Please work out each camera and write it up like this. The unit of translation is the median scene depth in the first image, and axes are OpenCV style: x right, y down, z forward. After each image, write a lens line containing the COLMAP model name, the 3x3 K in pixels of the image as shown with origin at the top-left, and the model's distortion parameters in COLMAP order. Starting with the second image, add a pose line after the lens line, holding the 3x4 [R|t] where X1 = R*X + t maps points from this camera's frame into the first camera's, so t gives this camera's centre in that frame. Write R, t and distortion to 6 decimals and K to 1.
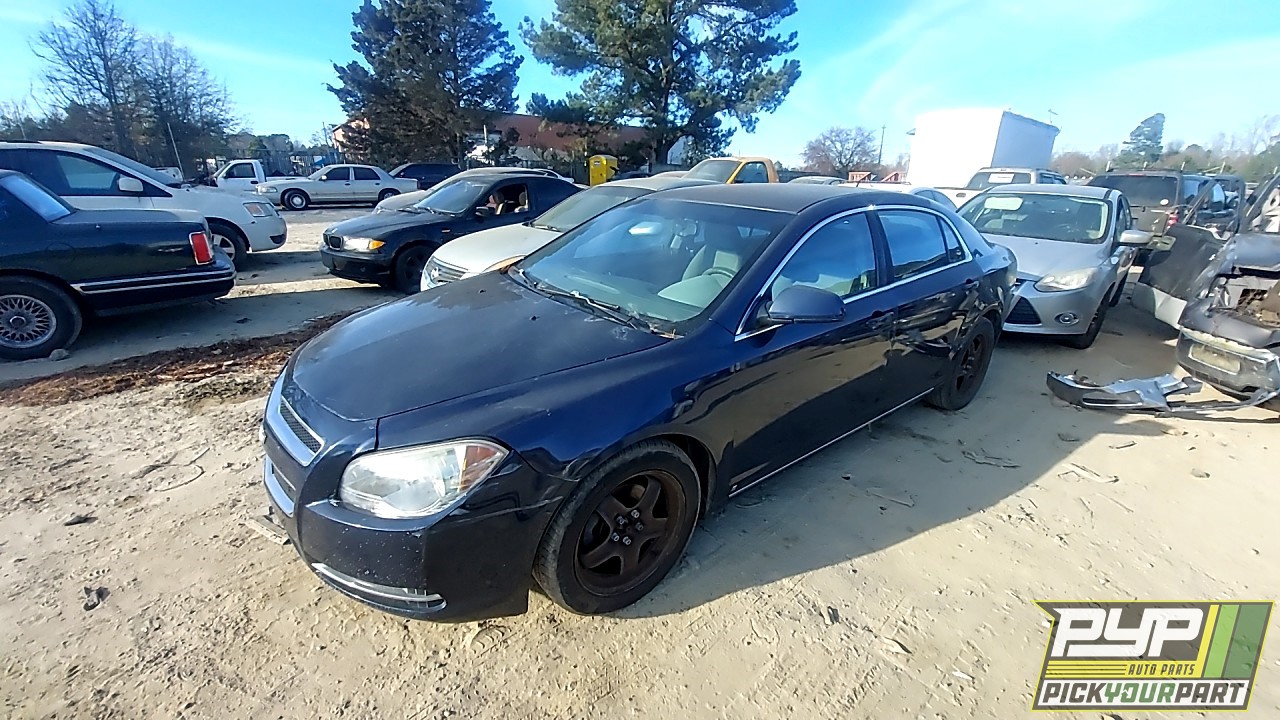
lens RADIAL K [[501.9, 0, 636.7], [0, 501.9, 374.7], [0, 0, 1]] dist [0.006105, -0.011706]
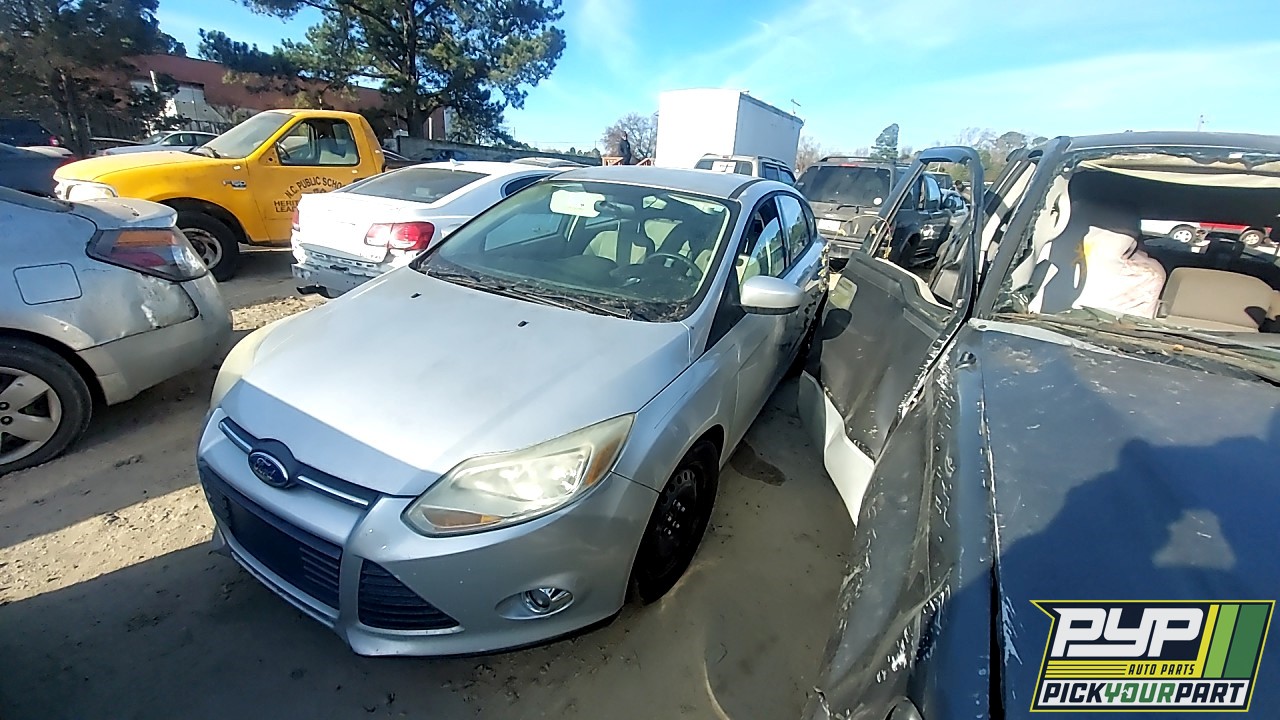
lens RADIAL K [[501.9, 0, 636.7], [0, 501.9, 374.7], [0, 0, 1]] dist [0.006105, -0.011706]
pose [[0.947104, -0.082234, 0.310211, 0.121369], [0.074015, 0.996526, 0.038192, -0.037259], [-0.312274, -0.013211, 0.949900, 0.101203]]
